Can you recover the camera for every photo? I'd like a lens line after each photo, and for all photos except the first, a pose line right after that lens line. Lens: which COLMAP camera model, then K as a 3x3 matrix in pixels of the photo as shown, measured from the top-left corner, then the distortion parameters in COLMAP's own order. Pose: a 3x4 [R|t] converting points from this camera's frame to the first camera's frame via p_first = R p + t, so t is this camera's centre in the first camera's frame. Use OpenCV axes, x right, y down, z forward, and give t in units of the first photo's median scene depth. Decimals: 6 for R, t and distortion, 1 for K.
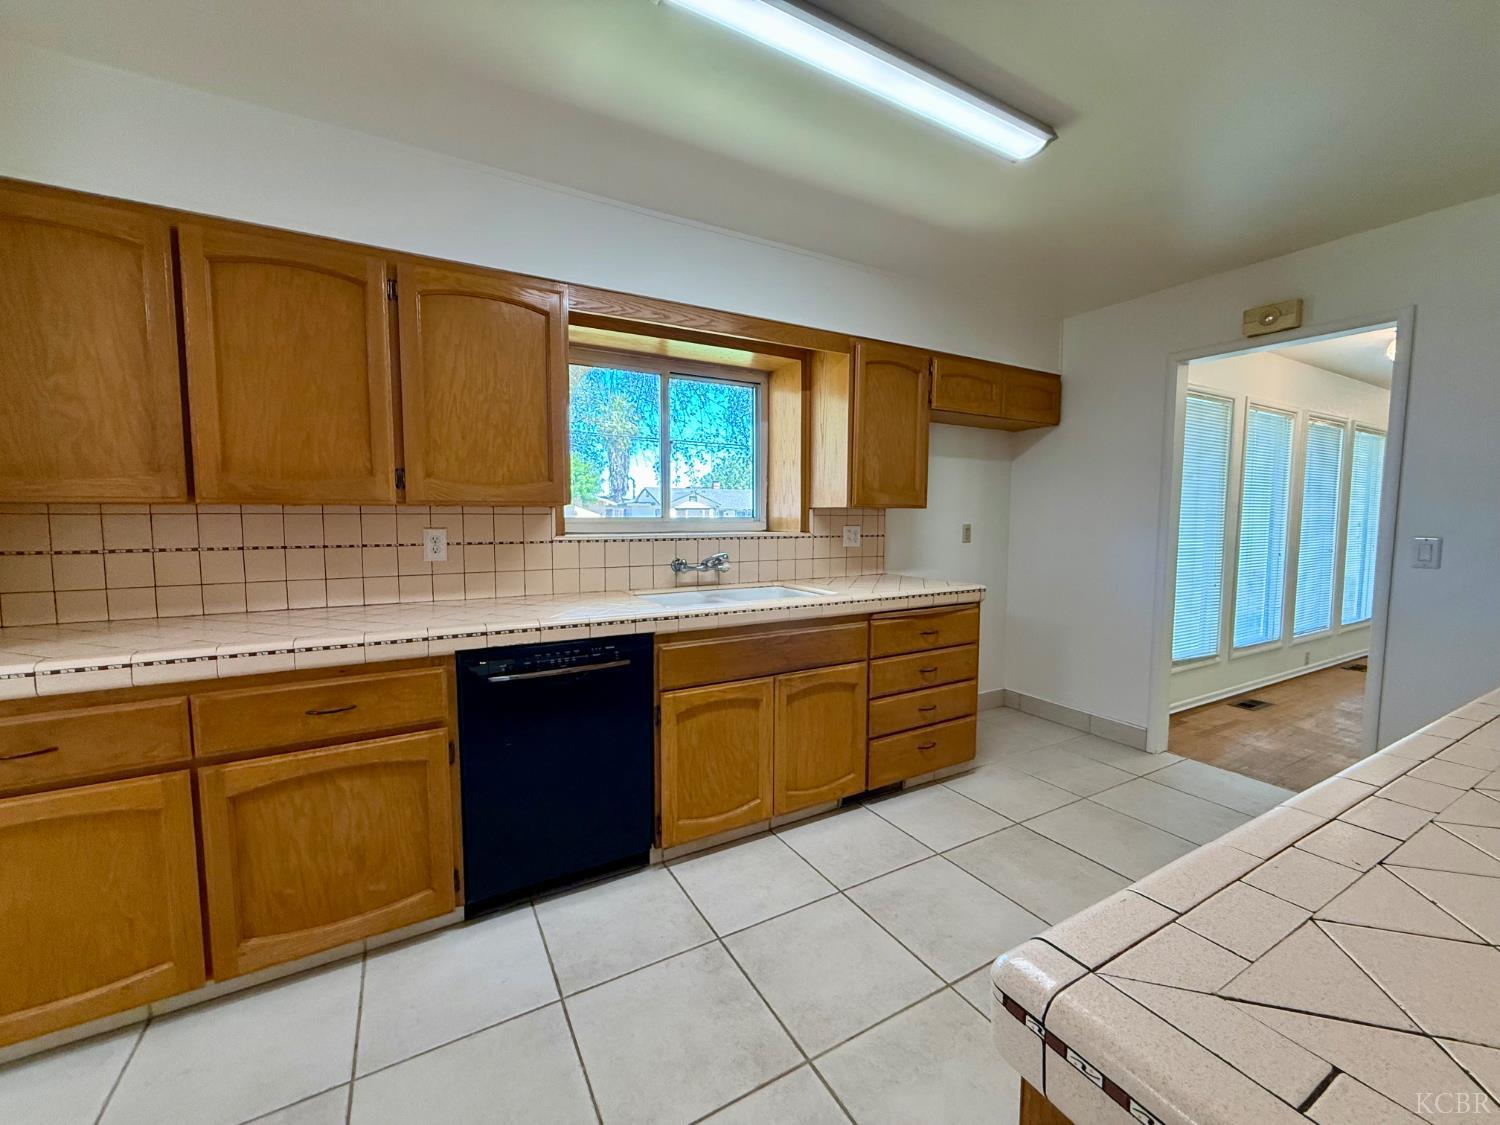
lens RADIAL K [[592.4, 0, 743.2], [0, 592.4, 558.1], [0, 0, 1]] dist [0.000716, 0.000391]
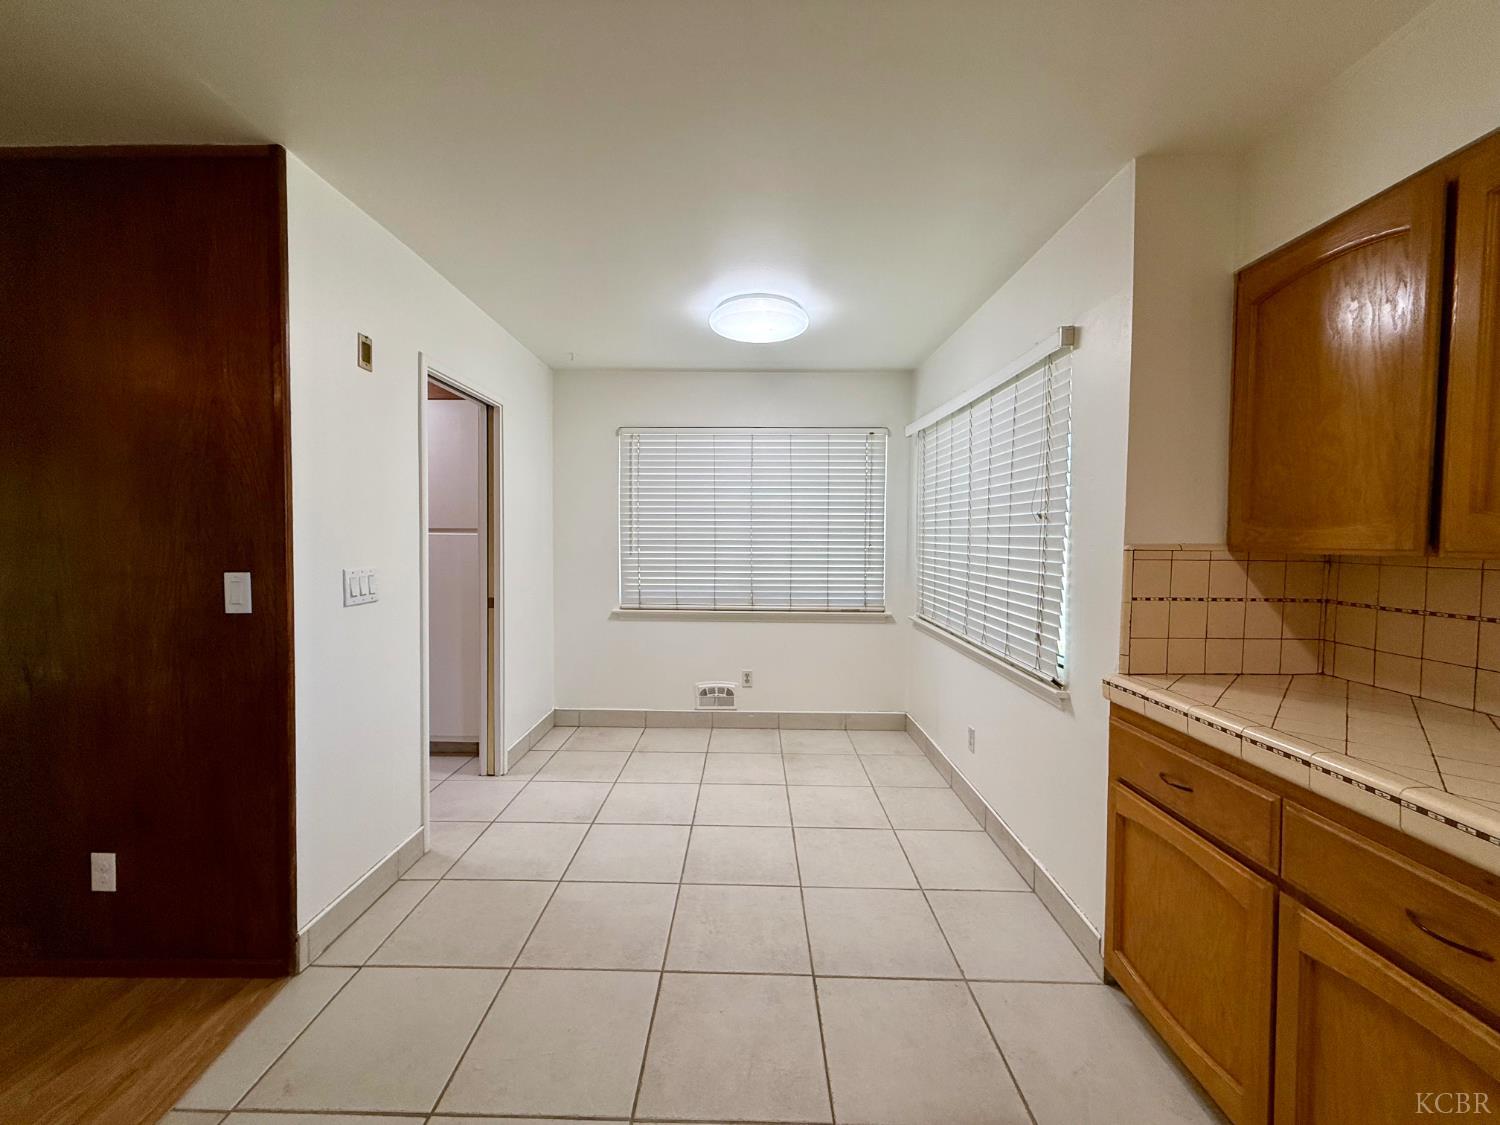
lens RADIAL K [[596.8, 0, 743.6], [0, 596.8, 559.7], [0, 0, 1]] dist [-0.000804, 0.000173]
pose [[-0.508512, 0.028149, -0.860595, 0.110909], [-0.070481, 0.994751, 0.074183, -0.086644], [0.858165, 0.098378, -0.503859, 0.659894]]
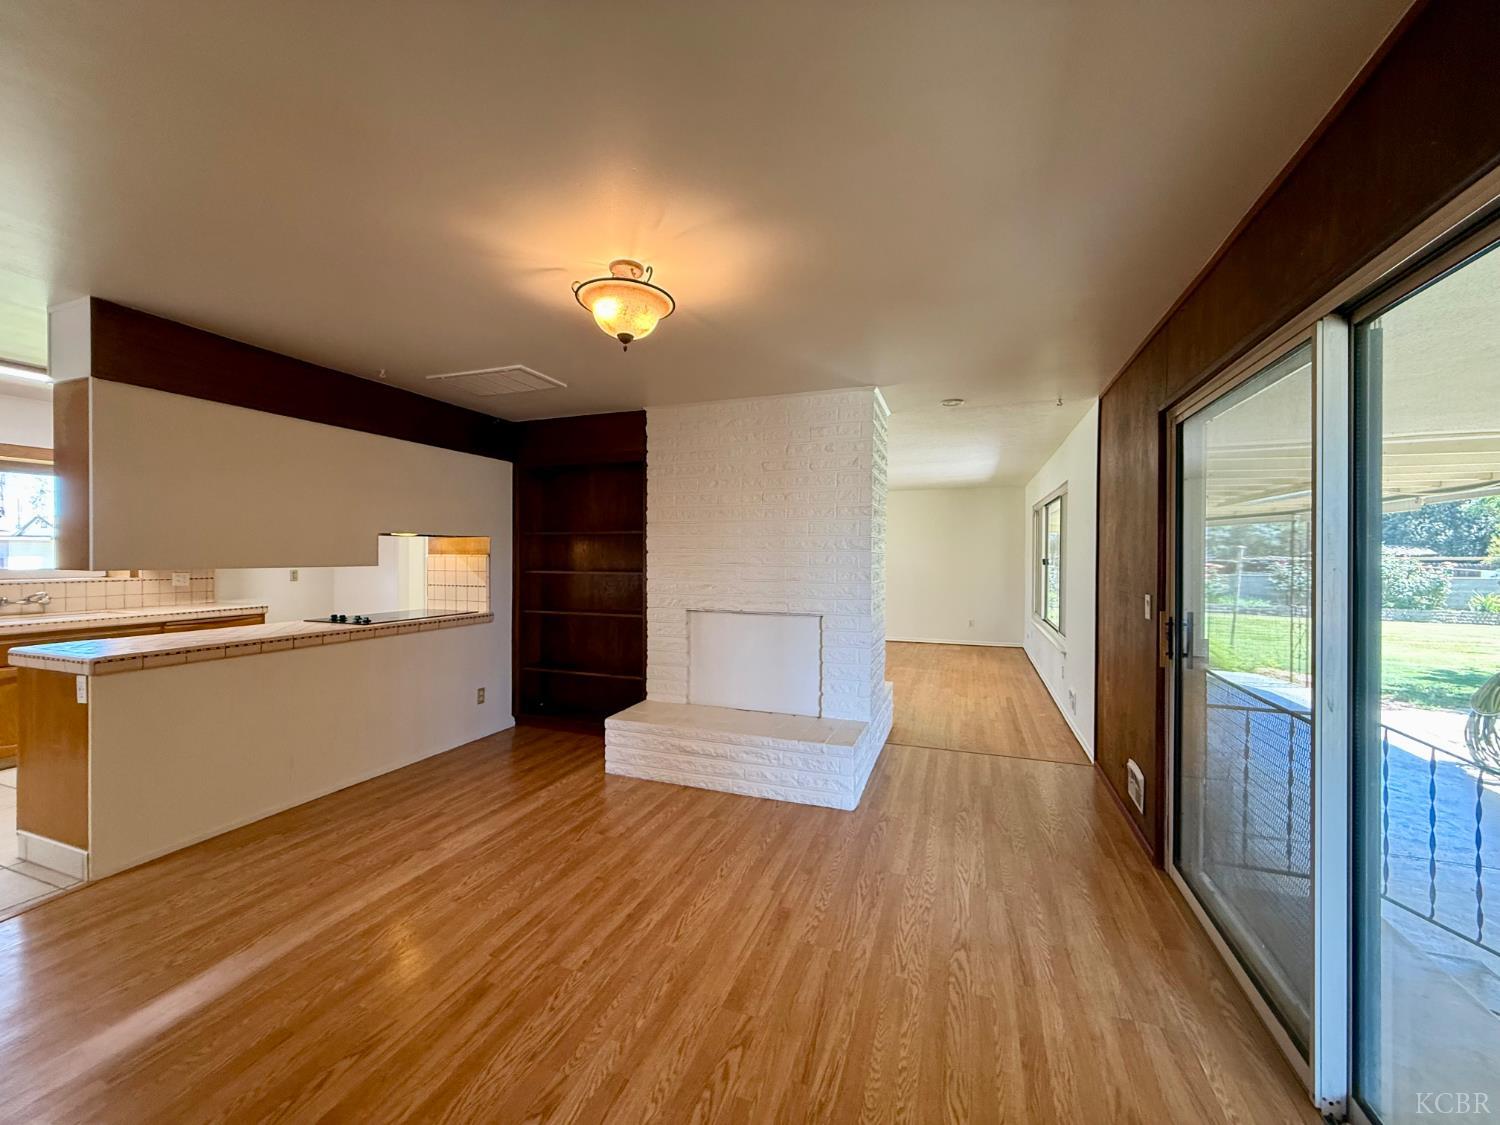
lens RADIAL K [[596.8, 0, 743.6], [0, 596.8, 559.7], [0, 0, 1]] dist [-0.000804, 0.000173]
pose [[0.765250, -0.006671, 0.643698, 0.600995], [0.046485, 0.997908, -0.044920, 0.103194], [-0.642052, 0.064297, 0.763960, -2.294886]]
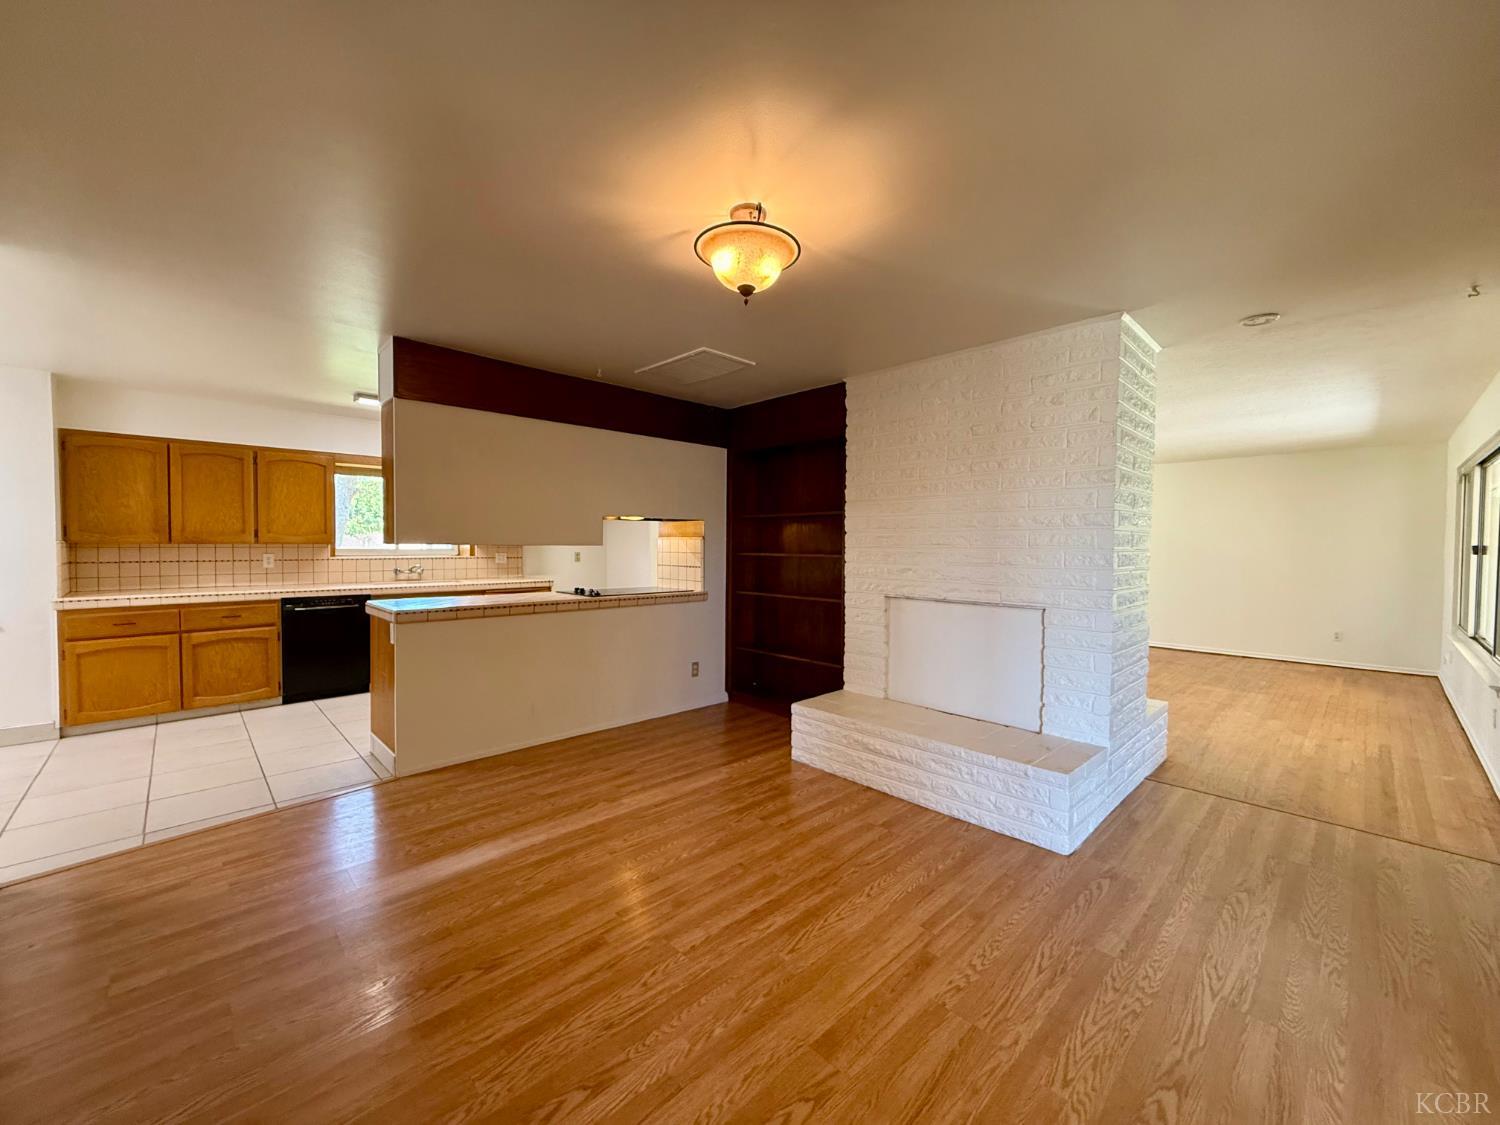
lens RADIAL K [[596.8, 0, 743.6], [0, 596.8, 559.7], [0, 0, 1]] dist [-0.000804, 0.000173]
pose [[0.969515, -0.004270, 0.244996, 0.952392], [0.015885, 0.998840, -0.045454, 0.147602], [-0.244518, 0.047961, 0.968458, -2.302199]]
